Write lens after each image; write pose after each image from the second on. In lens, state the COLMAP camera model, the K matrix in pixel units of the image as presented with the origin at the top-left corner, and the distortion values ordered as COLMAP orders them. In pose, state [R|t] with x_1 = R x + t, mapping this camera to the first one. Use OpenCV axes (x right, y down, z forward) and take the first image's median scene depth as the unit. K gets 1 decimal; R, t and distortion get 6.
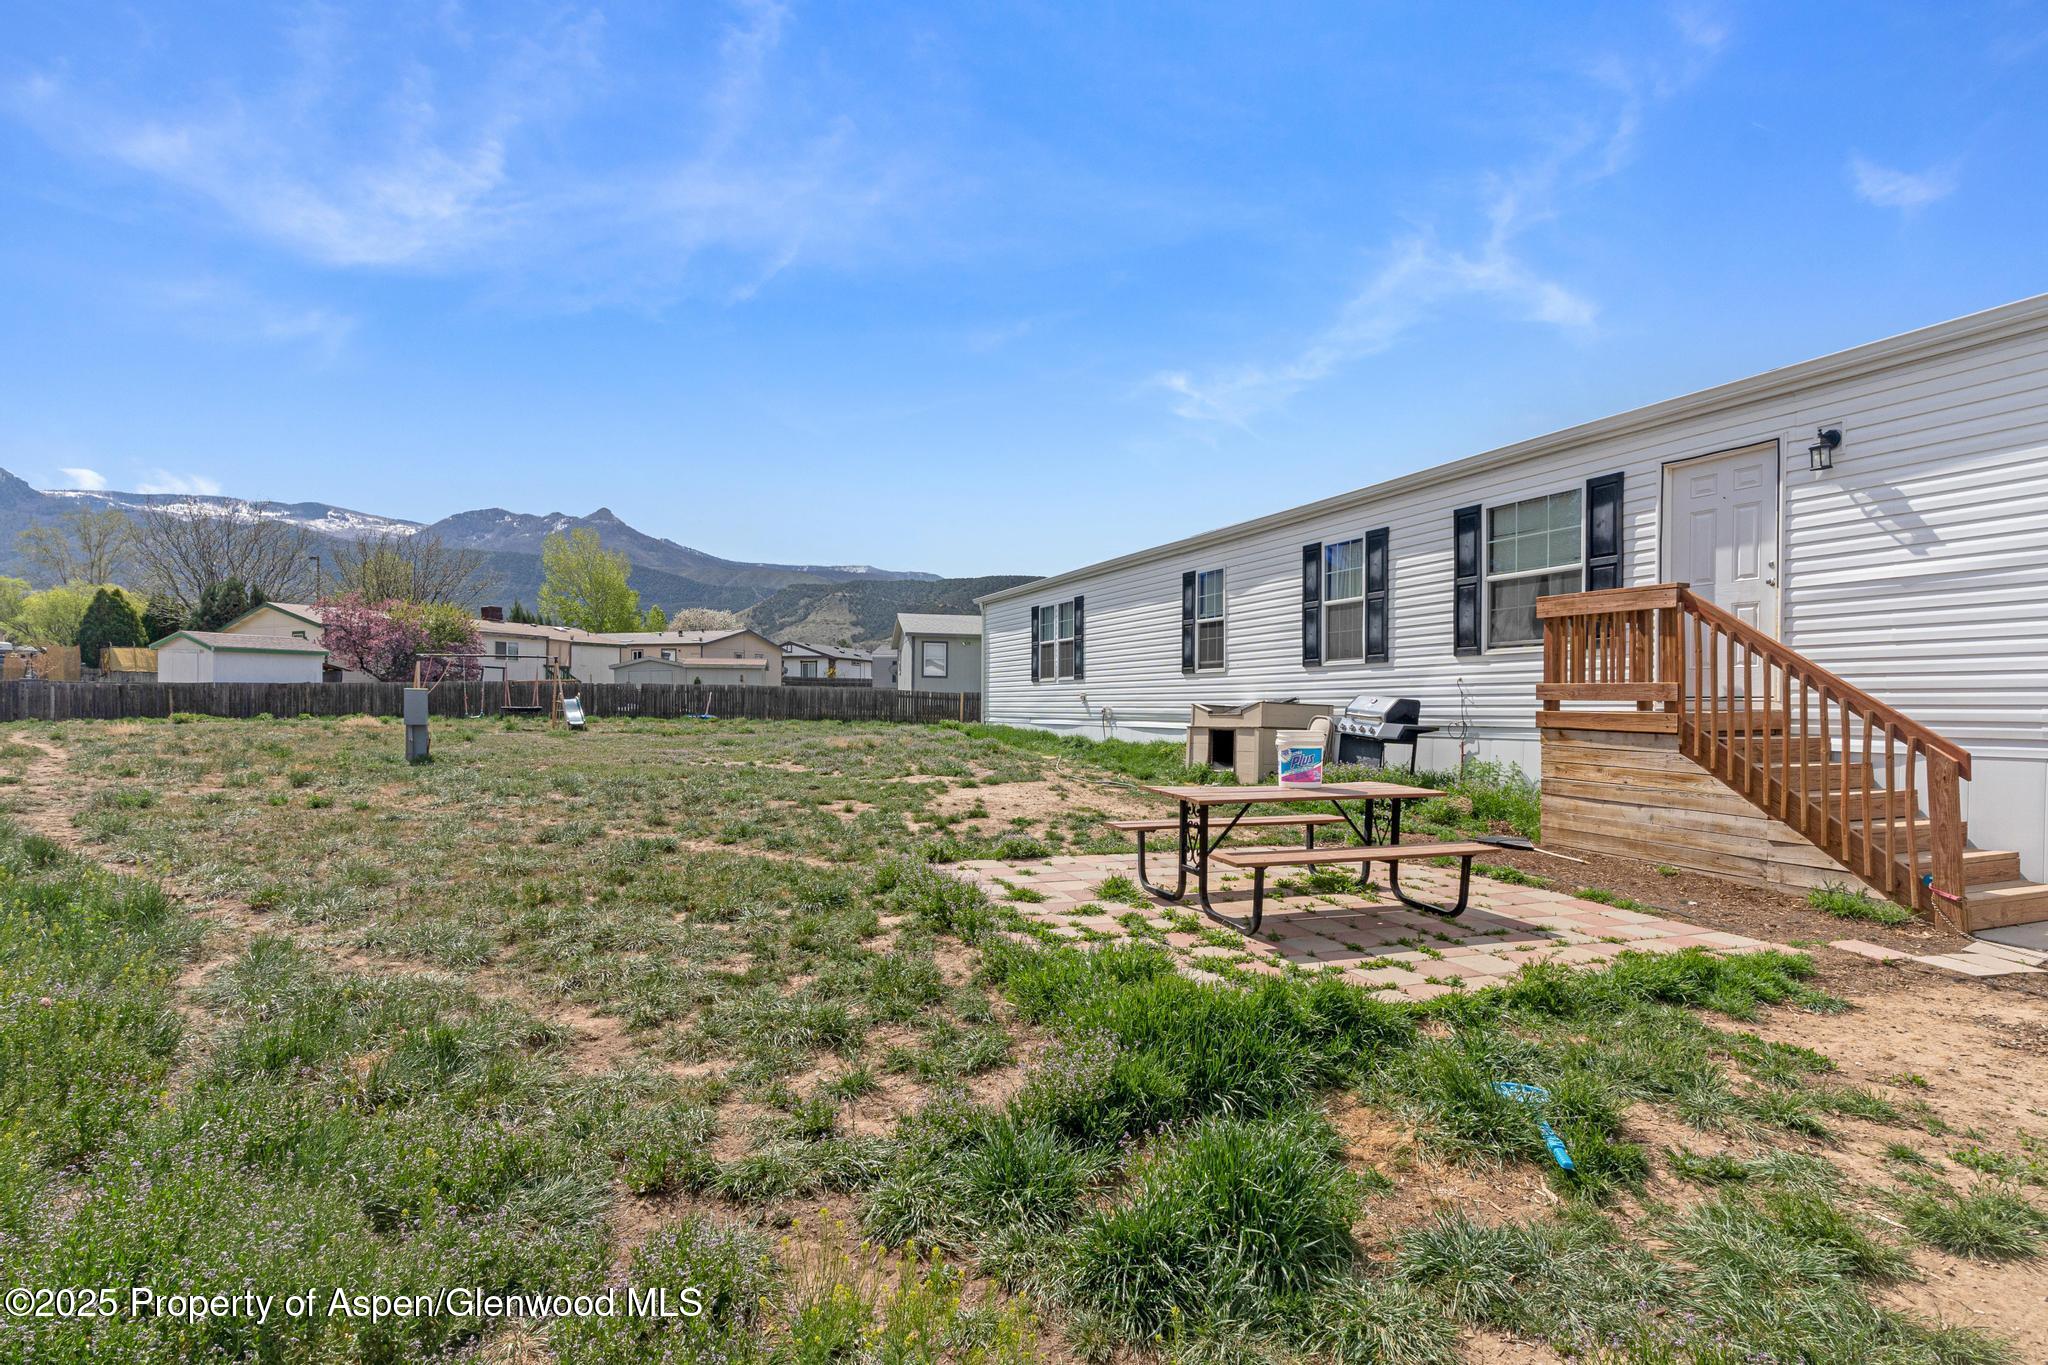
lens RADIAL K [[1015.5, 0, 1021.4], [0, 1015.5, 712.5], [0, 0, 1]] dist [0.028348, 0.000086]
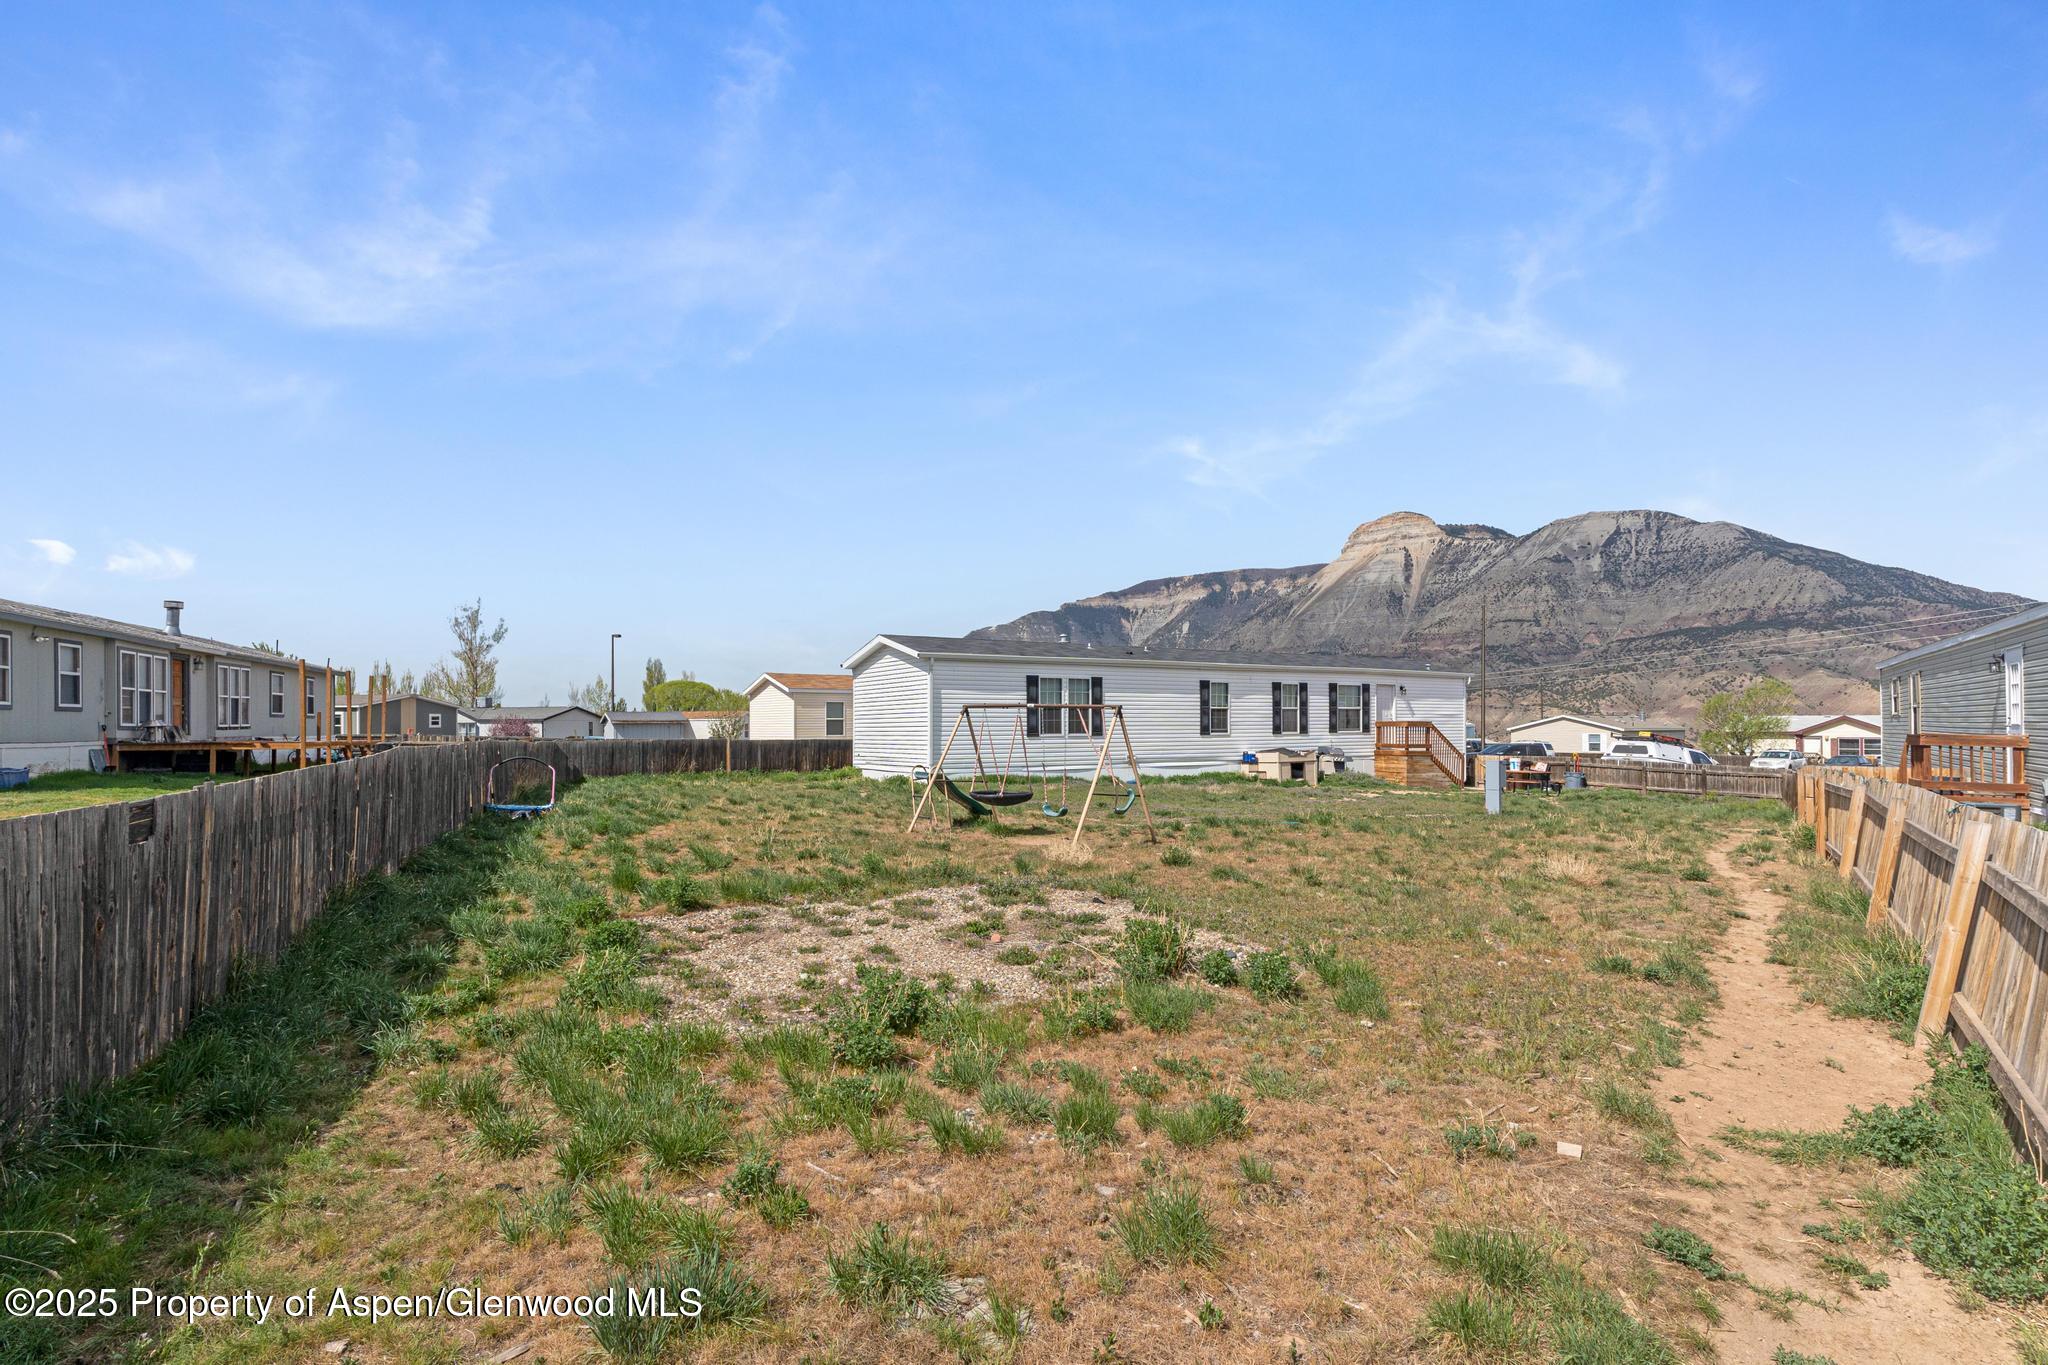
lens RADIAL K [[1015.5, 0, 1021.4], [0, 1015.5, 712.5], [0, 0, 1]] dist [0.028348, 0.000086]
pose [[-0.164926, 0.000322, 0.986306, -2.116849], [0.001783, 0.999998, -0.000028, -0.104731], [-0.986304, 0.001754, -0.164926, 2.150804]]
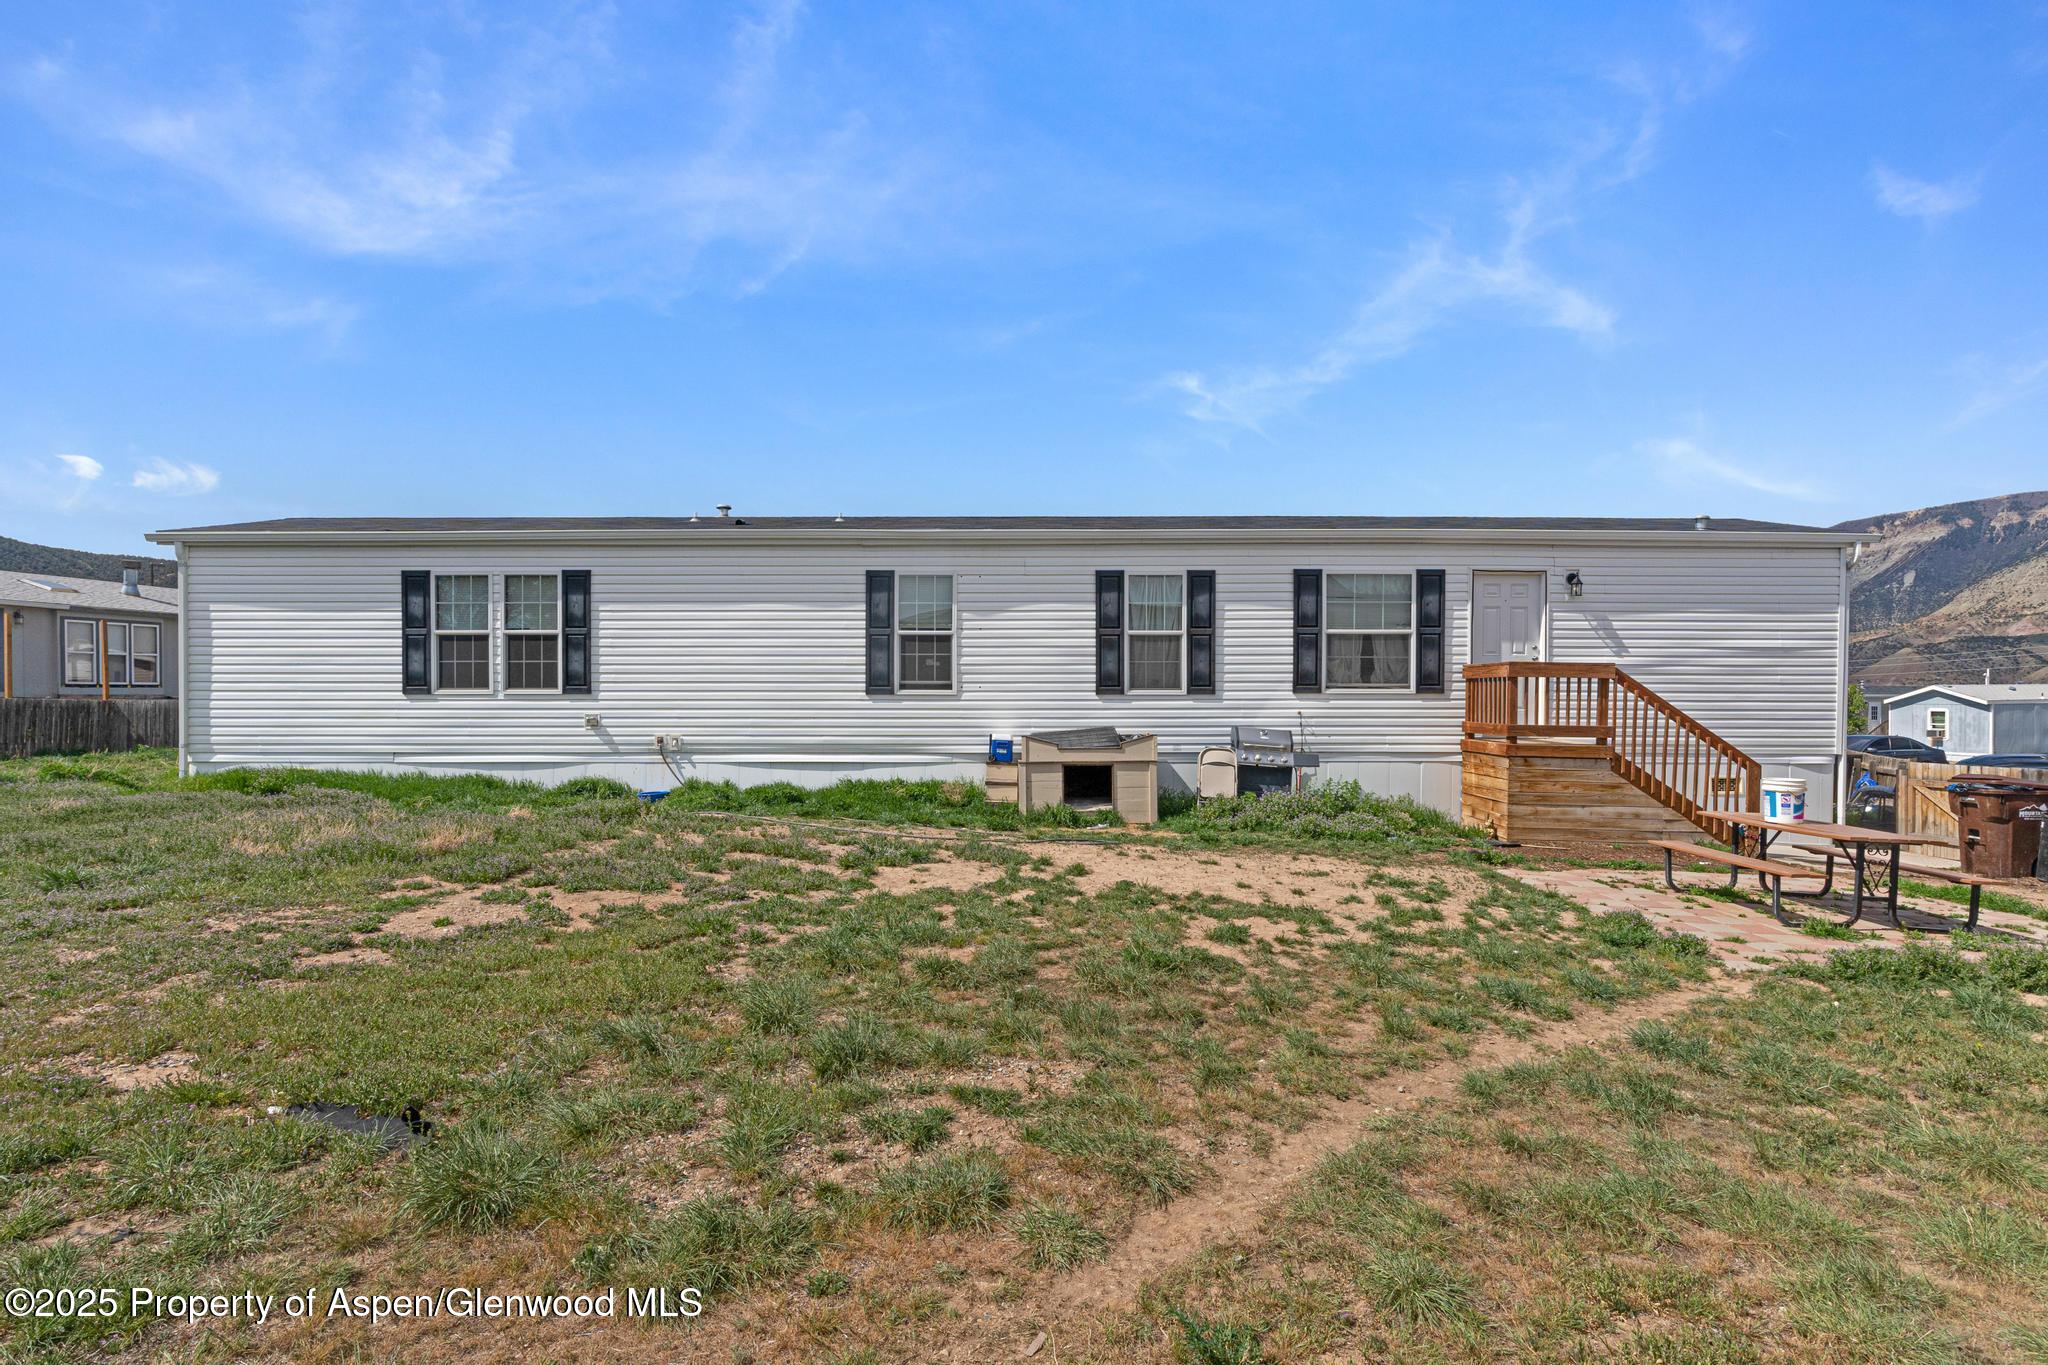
lens RADIAL K [[994.9, 0, 1024.0], [0, 994.9, 682.5], [0, 0, 1]] dist [0.000749, -0.000313]
pose [[0.397168, 0.008637, 0.917705, -0.689637], [0.004394, 0.999926, -0.011313, -0.050620], [-0.917736, 0.008526, 0.397100, 0.756344]]
